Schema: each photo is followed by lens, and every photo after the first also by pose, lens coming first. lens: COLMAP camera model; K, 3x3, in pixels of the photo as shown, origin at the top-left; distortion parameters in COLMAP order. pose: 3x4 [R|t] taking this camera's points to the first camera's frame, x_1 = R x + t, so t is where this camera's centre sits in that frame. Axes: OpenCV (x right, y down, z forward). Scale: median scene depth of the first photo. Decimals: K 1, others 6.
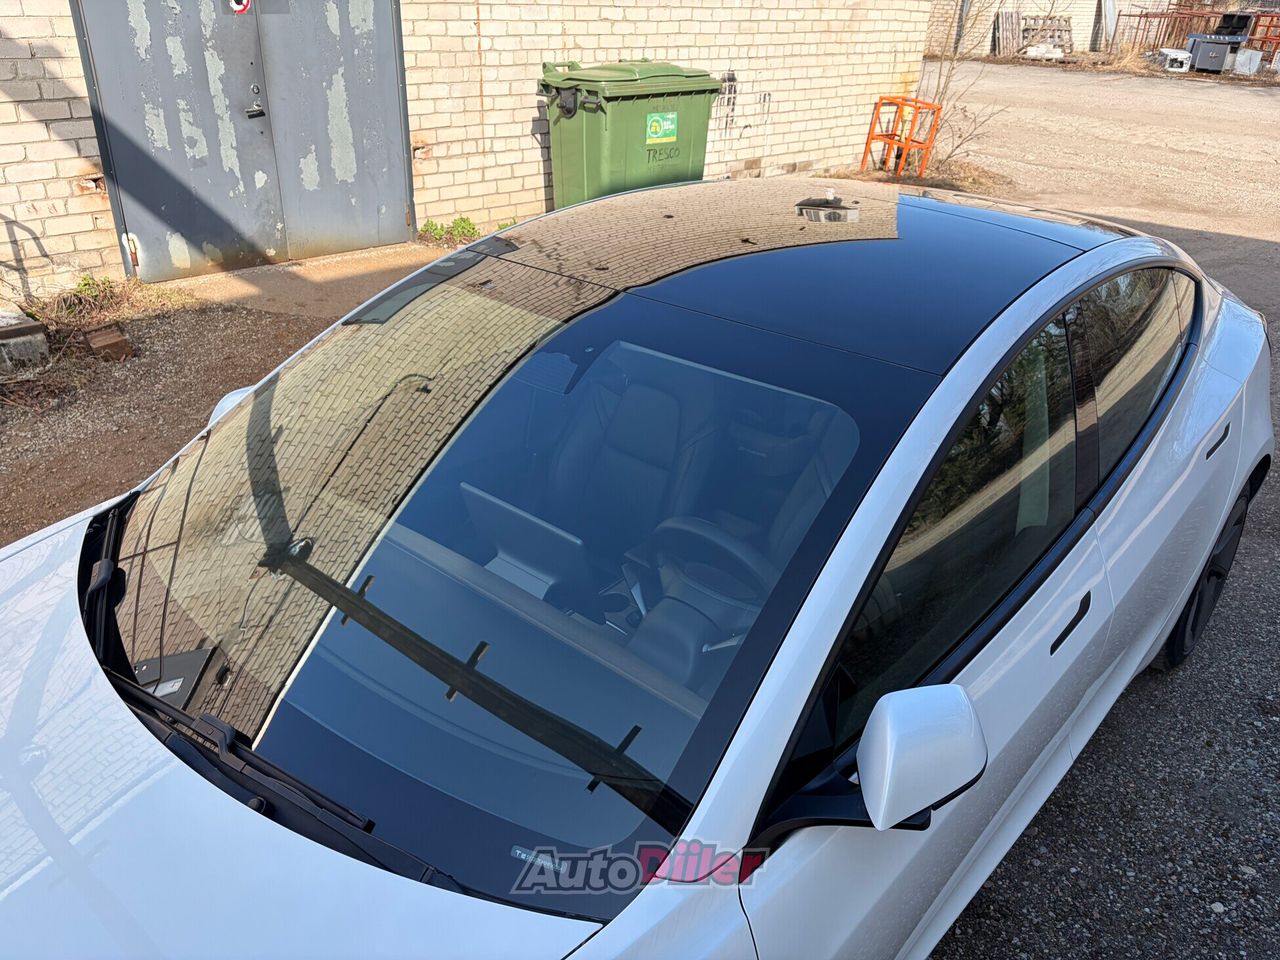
lens RADIAL K [[968.9, 0, 636.9], [0, 968.9, 488.6], [0, 0, 1]] dist [0.022473, -0.015283]
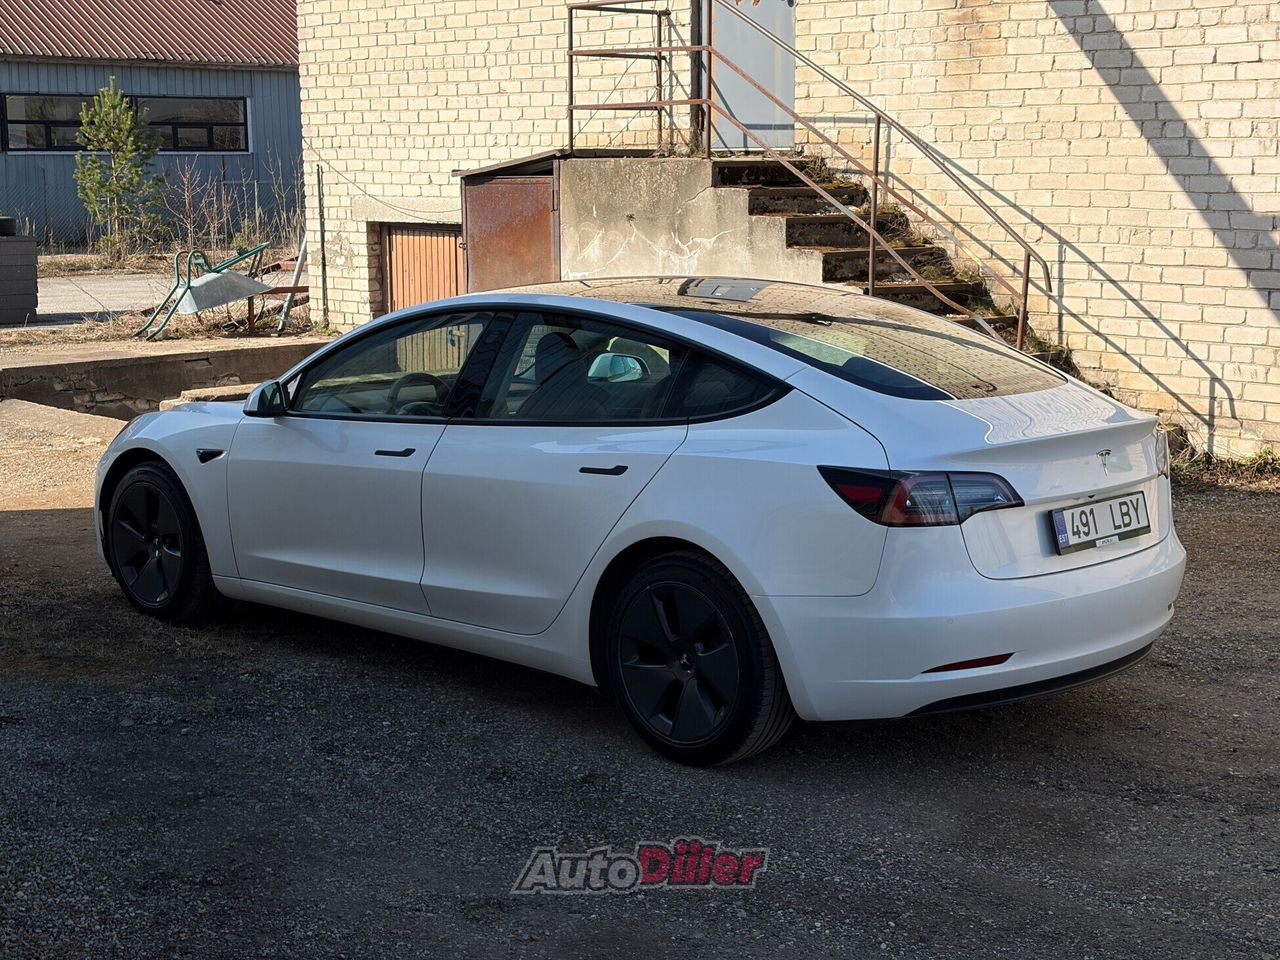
lens RADIAL K [[1985.2, 0, 643.2], [0, 1985.2, 478.0], [0, 0, 1]] dist [0.136998, 0.000000]
pose [[-0.030964, 0.135426, -0.990304, 1.139692], [-0.464741, 0.875215, 0.134218, -0.148301], [0.884905, 0.464391, 0.035837, 0.357606]]
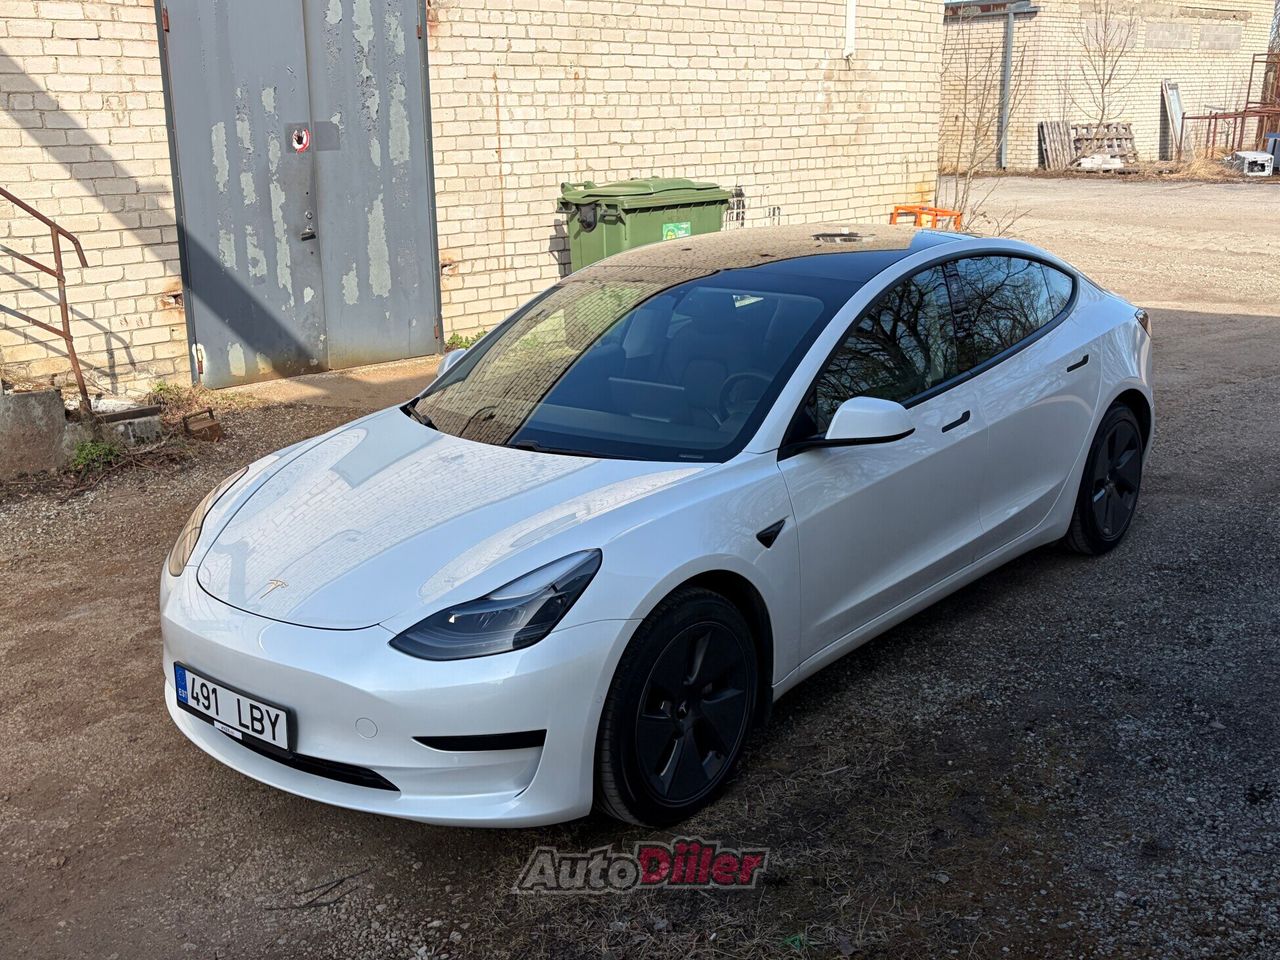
lens RADIAL K [[1376.1, 0, 635.4], [0, 1376.1, 518.0], [0, 0, 1]] dist [0.032866, 0.000000]
pose [[0.998687, -0.050249, 0.009976, -0.050668], [0.051229, 0.980324, -0.190630, 0.212070], [-0.000201, 0.190891, 0.981611, -0.407761]]
